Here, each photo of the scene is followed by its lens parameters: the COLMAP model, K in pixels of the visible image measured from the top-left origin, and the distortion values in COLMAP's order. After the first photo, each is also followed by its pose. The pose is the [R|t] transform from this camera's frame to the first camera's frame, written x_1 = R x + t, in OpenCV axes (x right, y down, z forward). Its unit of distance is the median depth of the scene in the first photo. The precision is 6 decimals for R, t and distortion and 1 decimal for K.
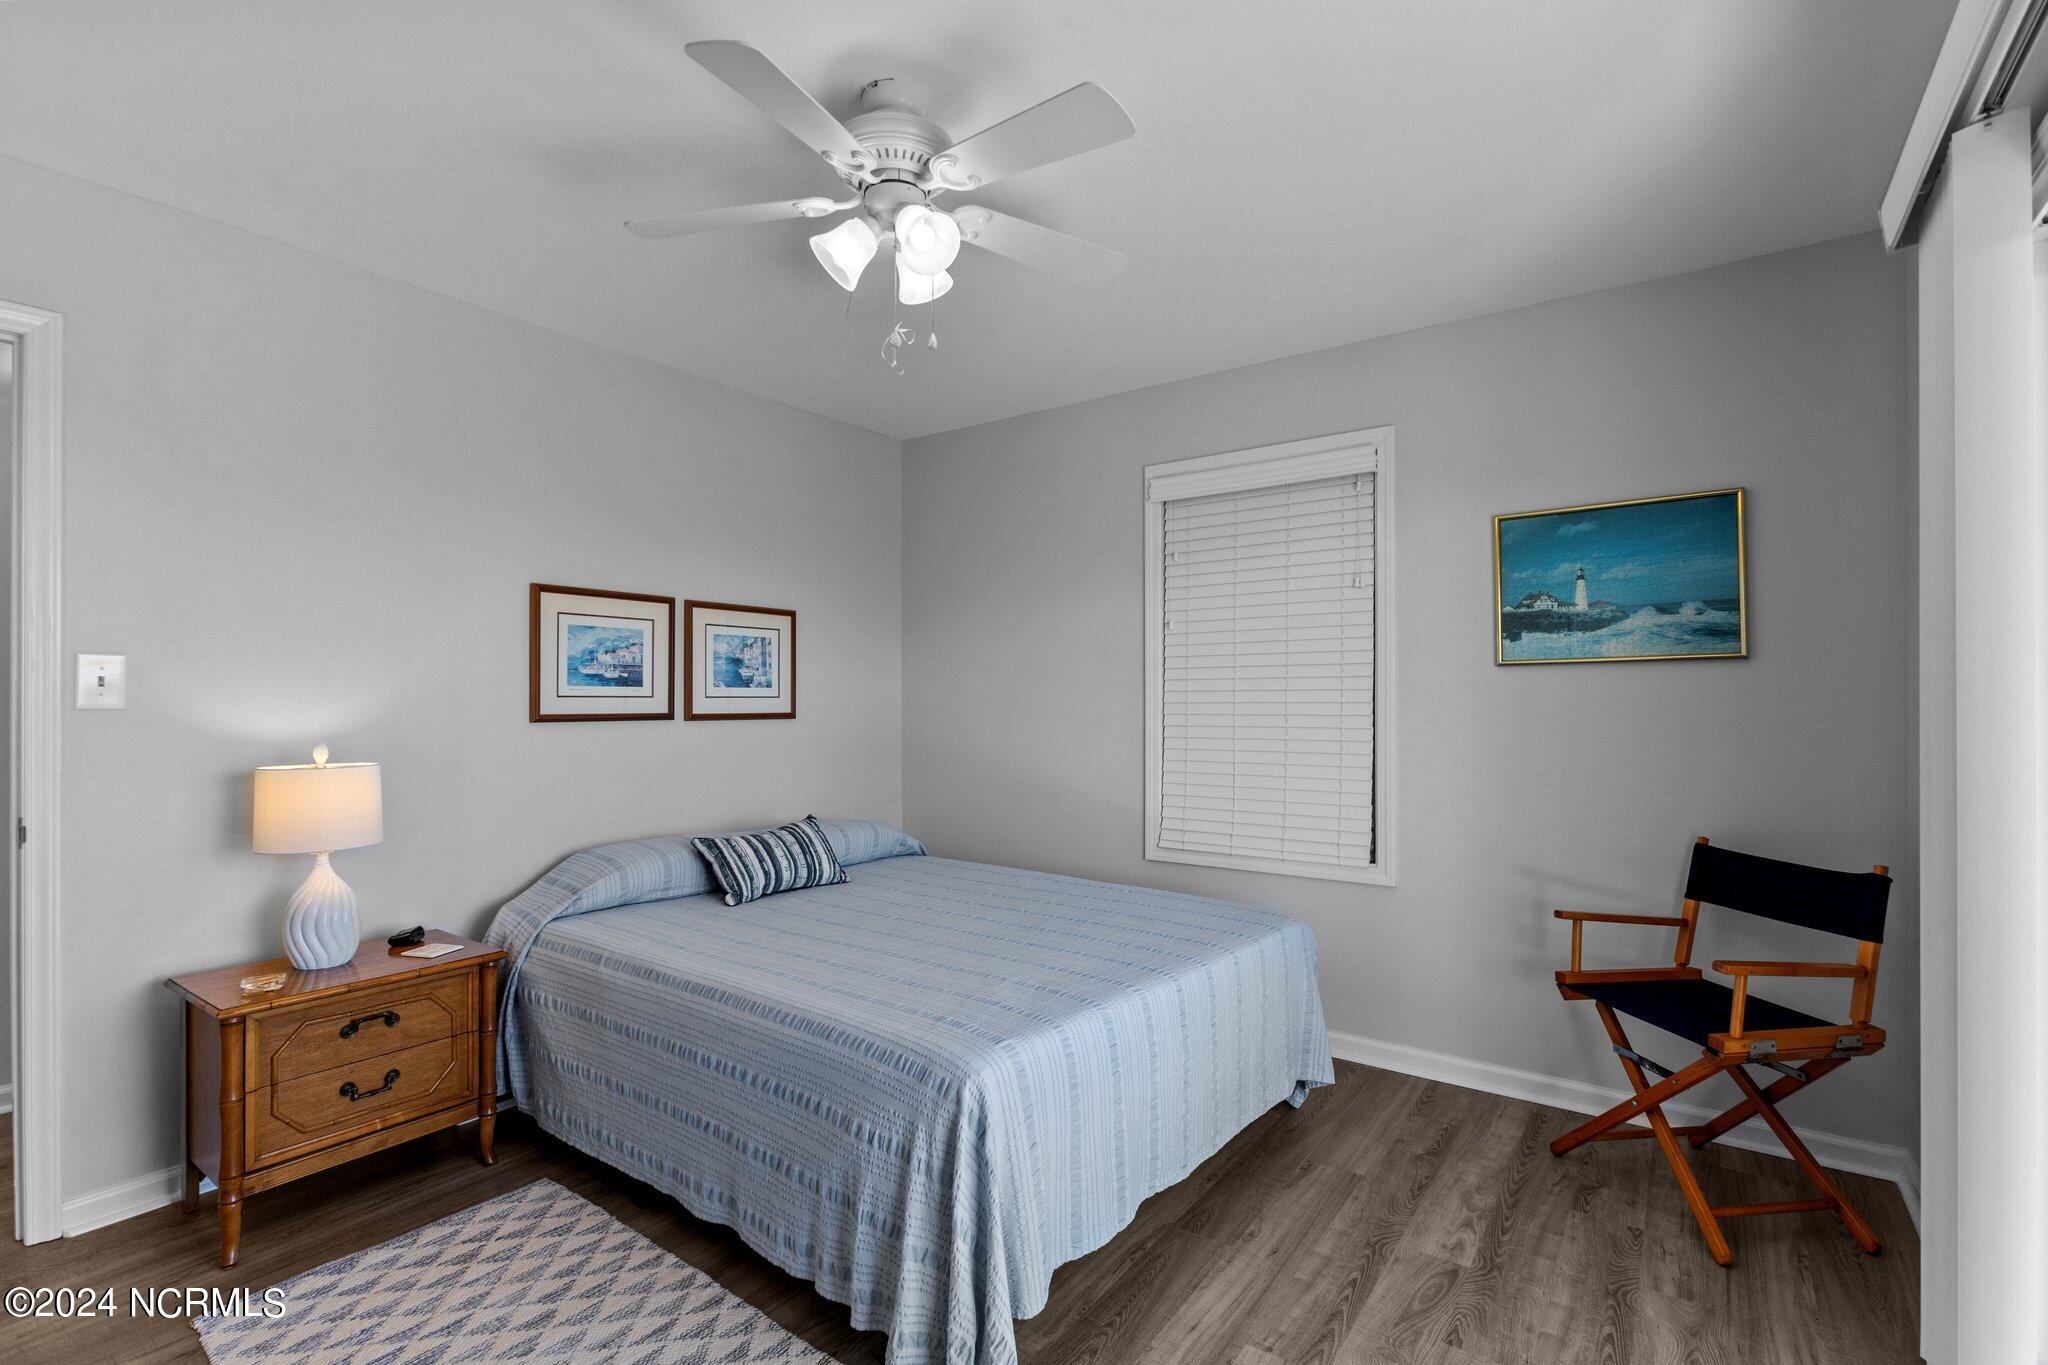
lens RADIAL K [[937.4, 0, 1019.4], [0, 937.4, 689.0], [0, 0, 1]] dist [-0.002019, 0.000289]
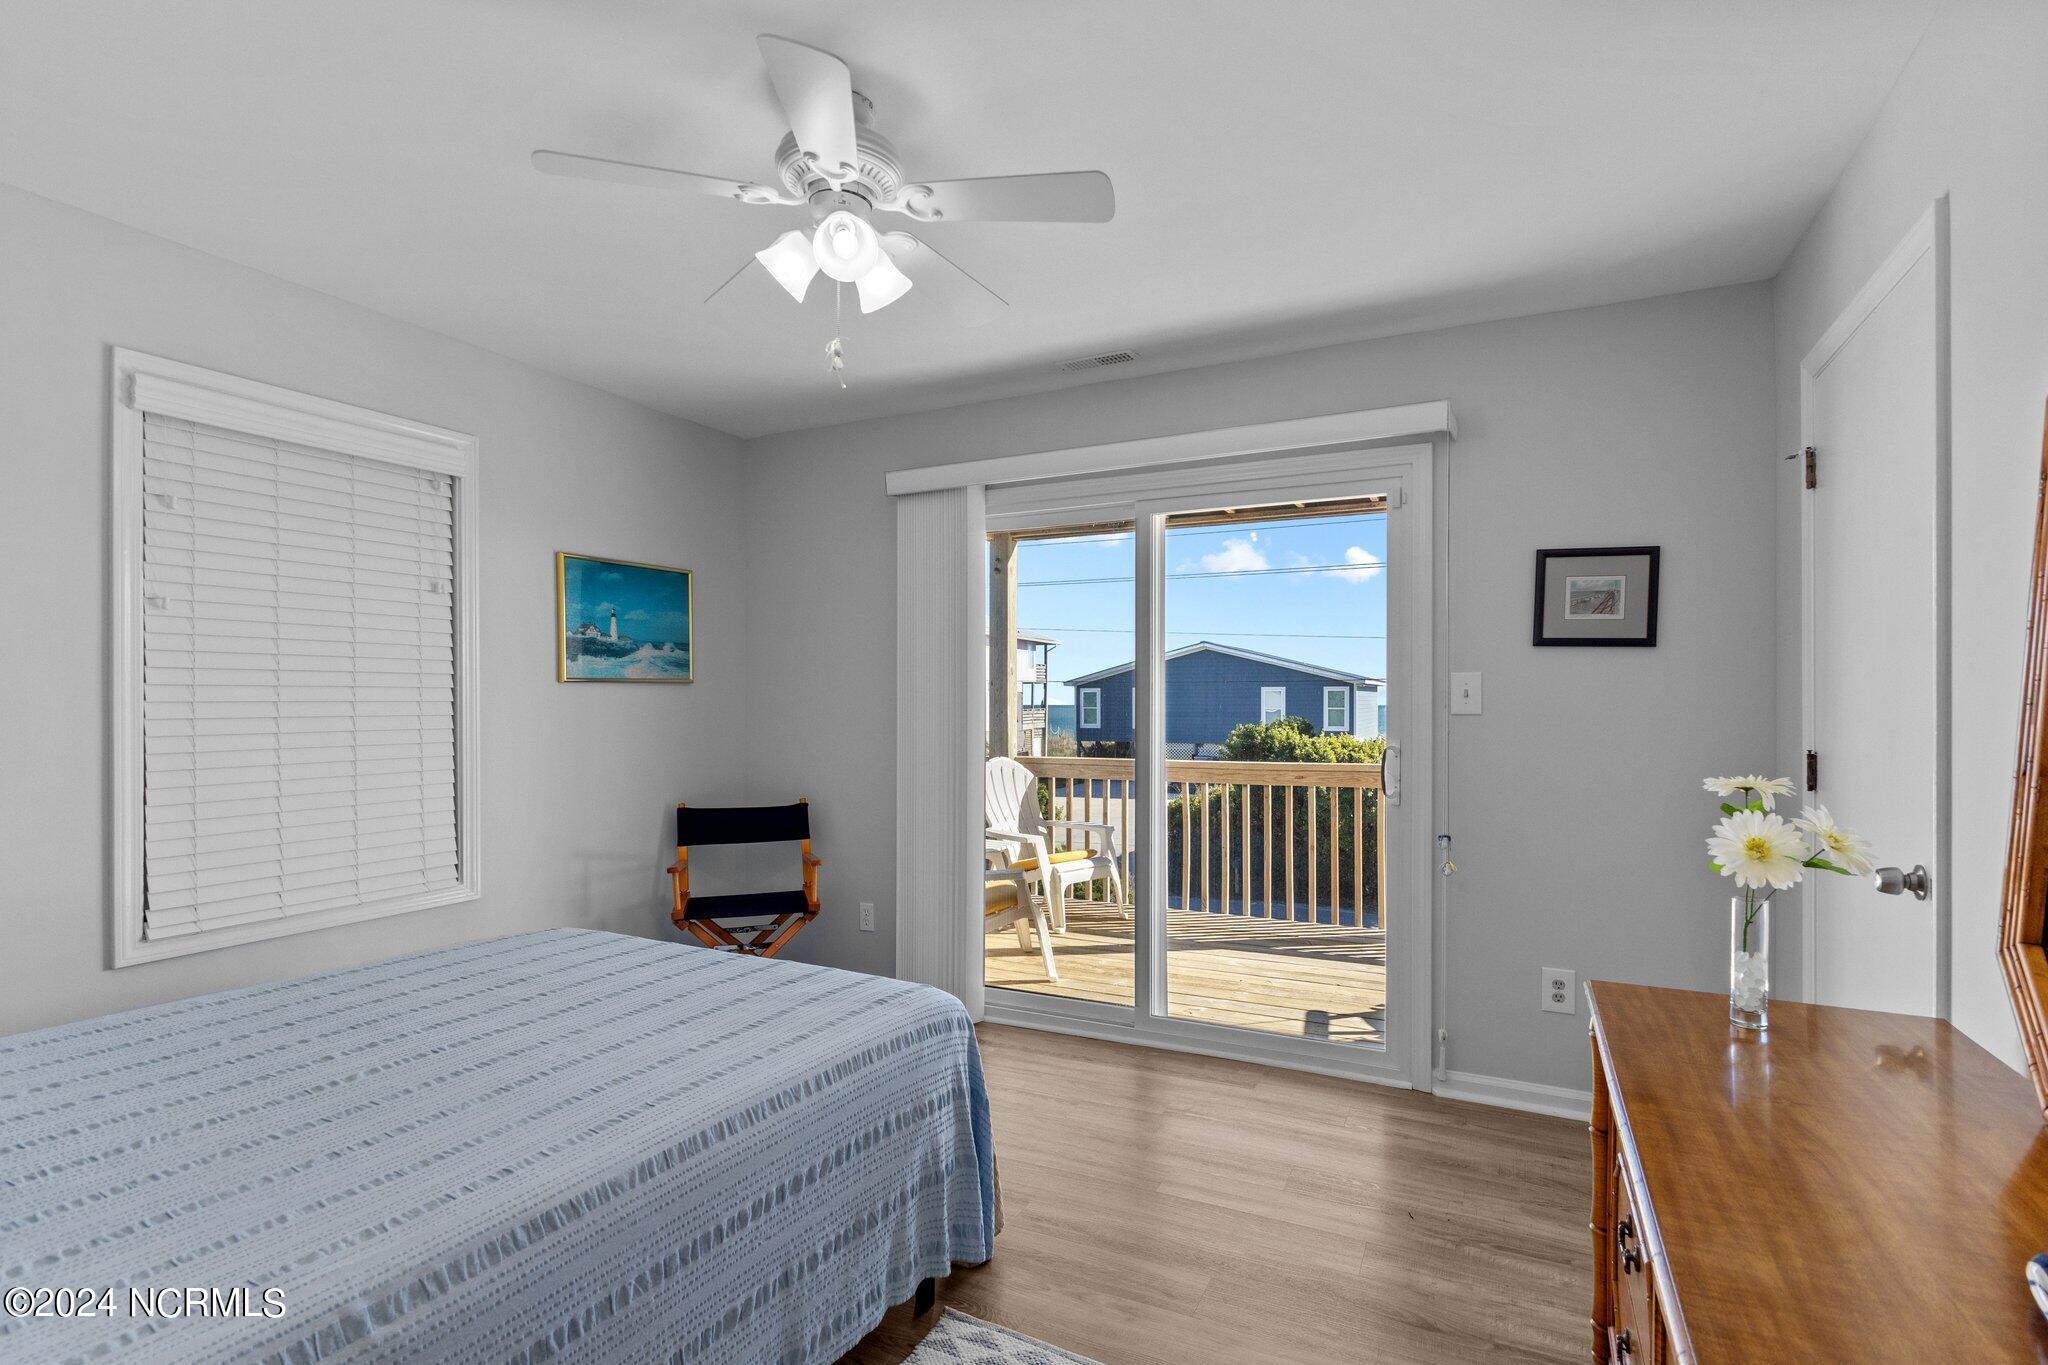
lens RADIAL K [[985.7, 0, 1020.1], [0, 985.7, 696.3], [0, 0, 1]] dist [-0.000564, 0.000380]
pose [[-0.162741, 0.010703, 0.986611, -1.274510], [-0.003244, 0.999930, -0.011382, 0.007886], [-0.986664, -0.005053, -0.162695, 1.047879]]
